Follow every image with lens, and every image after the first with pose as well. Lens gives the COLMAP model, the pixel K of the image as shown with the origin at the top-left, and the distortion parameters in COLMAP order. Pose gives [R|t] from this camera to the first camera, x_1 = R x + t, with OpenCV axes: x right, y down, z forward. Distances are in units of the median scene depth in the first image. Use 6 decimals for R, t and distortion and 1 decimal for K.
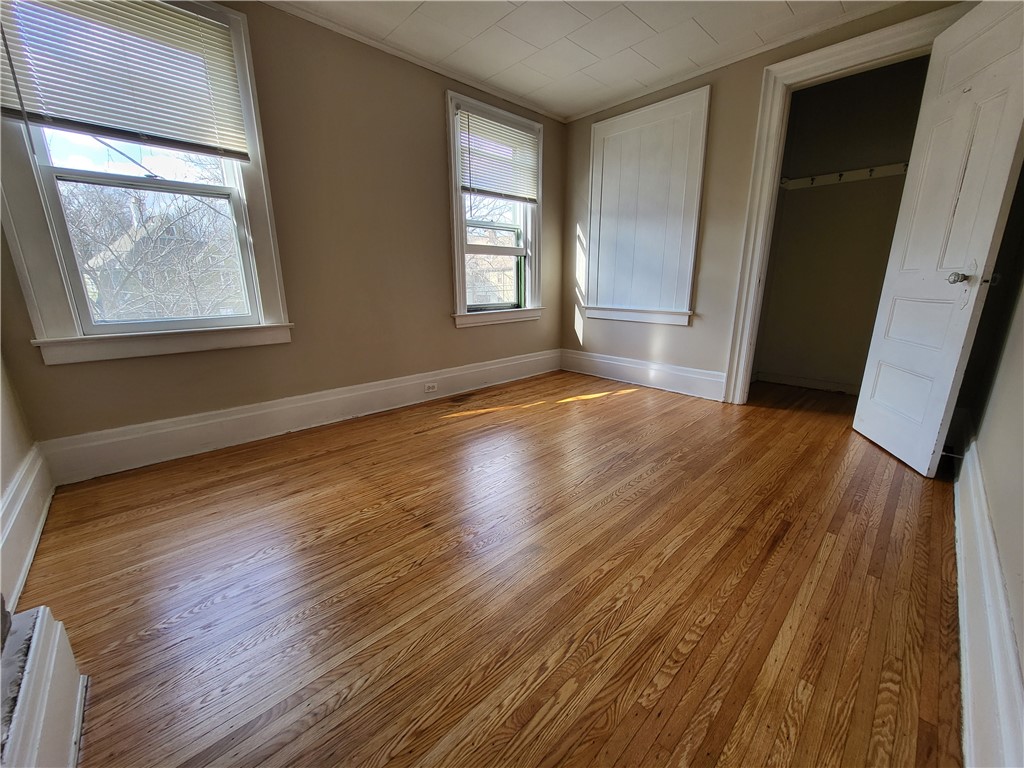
lens RADIAL K [[403.3, 0, 507.5], [0, 403.3, 383.3], [0, 0, 1]] dist [-0.001200, -0.000801]
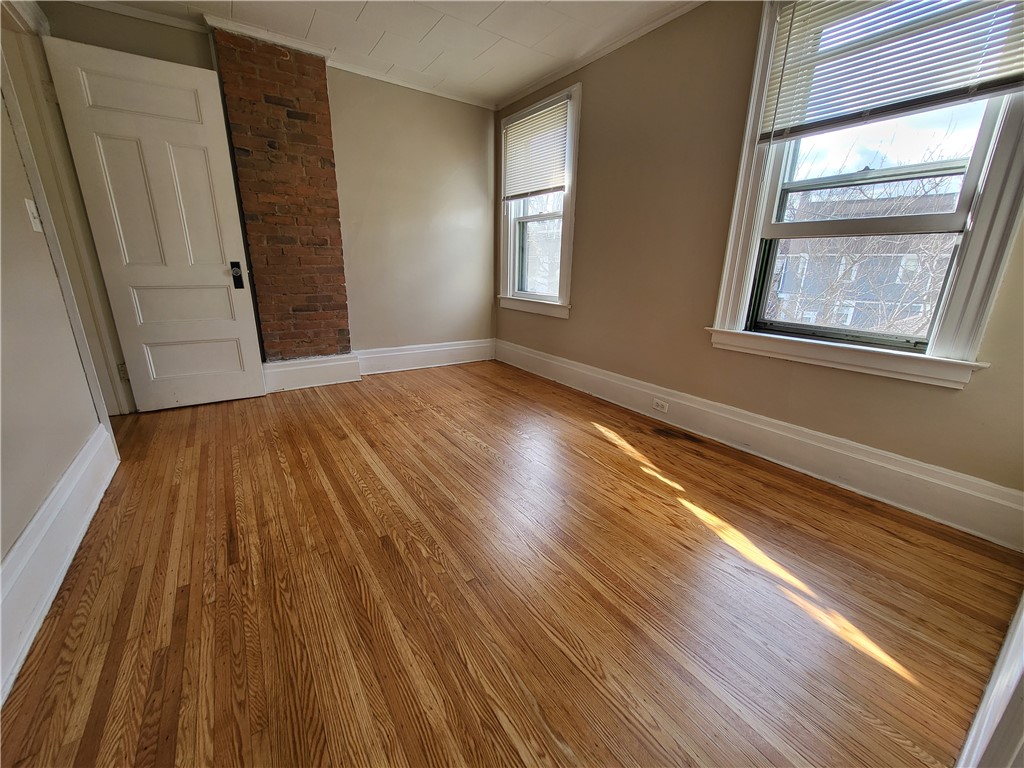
lens RADIAL K [[403.3, 0, 507.5], [0, 403.3, 383.3], [0, 0, 1]] dist [-0.001200, -0.000801]
pose [[-0.157263, 0.287074, -0.944911, 0.723047], [-0.254673, 0.912665, 0.319663, -0.247269], [0.954154, 0.290915, -0.070419, 0.832138]]
